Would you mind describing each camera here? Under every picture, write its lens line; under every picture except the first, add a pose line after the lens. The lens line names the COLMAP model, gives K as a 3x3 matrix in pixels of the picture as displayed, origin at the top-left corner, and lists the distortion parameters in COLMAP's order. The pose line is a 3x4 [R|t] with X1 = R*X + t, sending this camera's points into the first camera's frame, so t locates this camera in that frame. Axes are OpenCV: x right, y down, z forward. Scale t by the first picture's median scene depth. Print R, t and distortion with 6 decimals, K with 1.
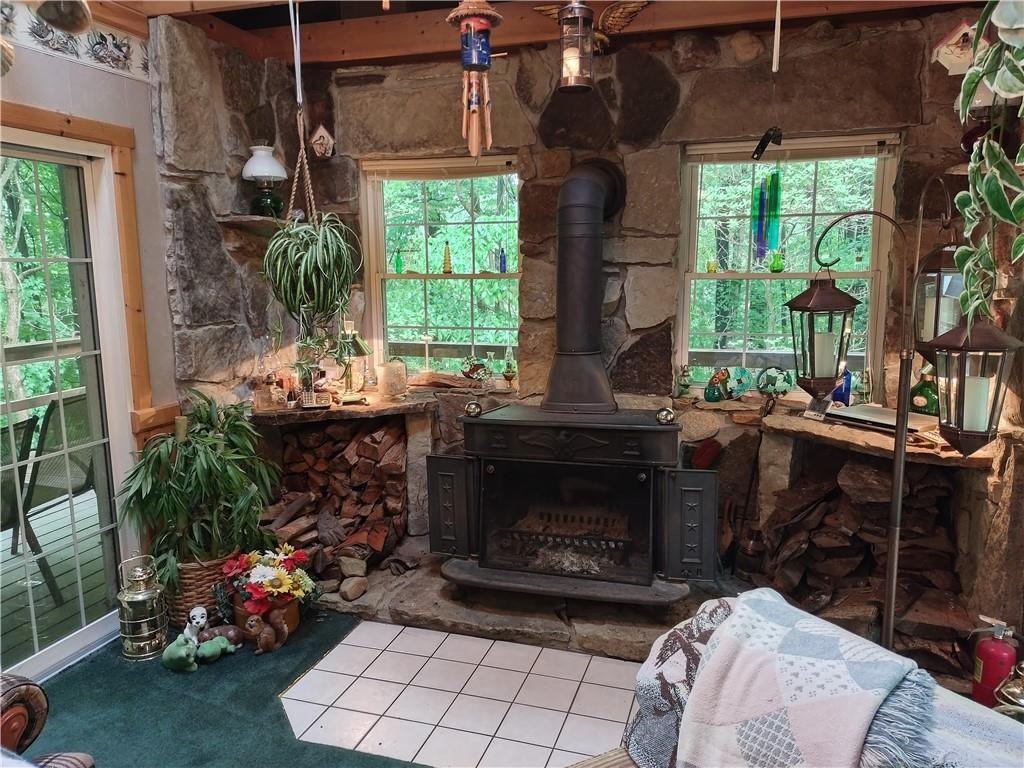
lens RADIAL K [[736.0, 0, 512.0], [0, 736.0, 384.0], [0, 0, 1]] dist [0.106114, -0.137614]
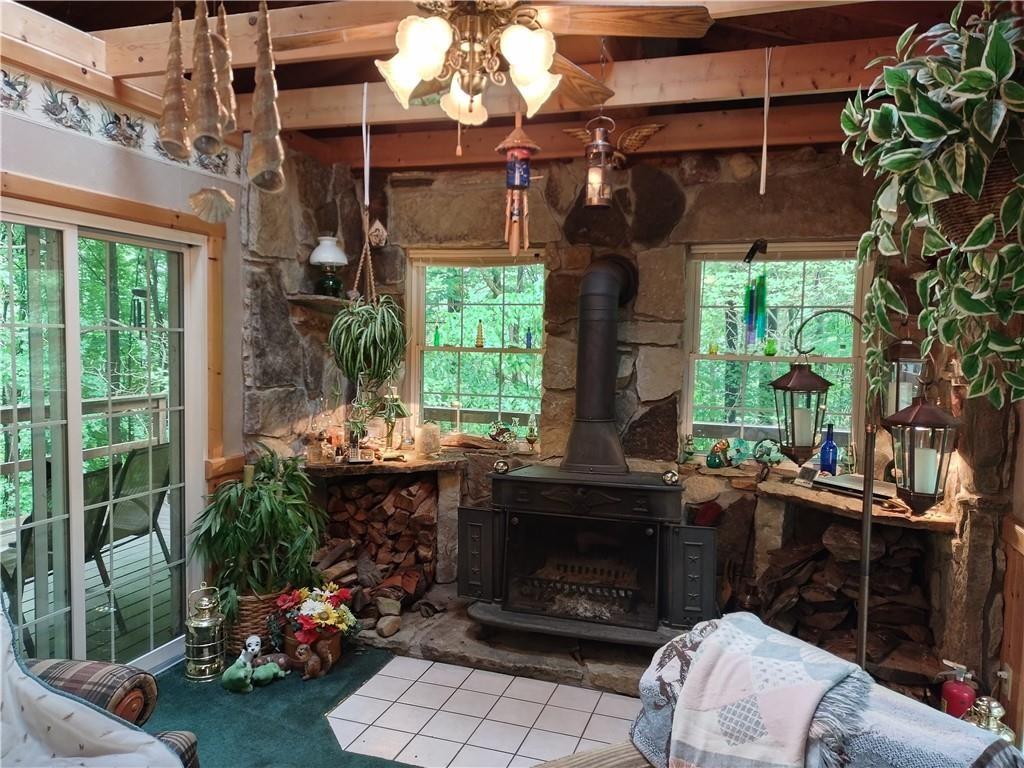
lens RADIAL K [[736.0, 0, 512.0], [0, 736.0, 384.0], [0, 0, 1]] dist [0.106114, -0.137614]
pose [[0.999424, 0.029135, -0.017420, -0.019982], [-0.030660, 0.995015, -0.094899, 0.014425], [0.014568, 0.095378, 0.995335, -0.144878]]
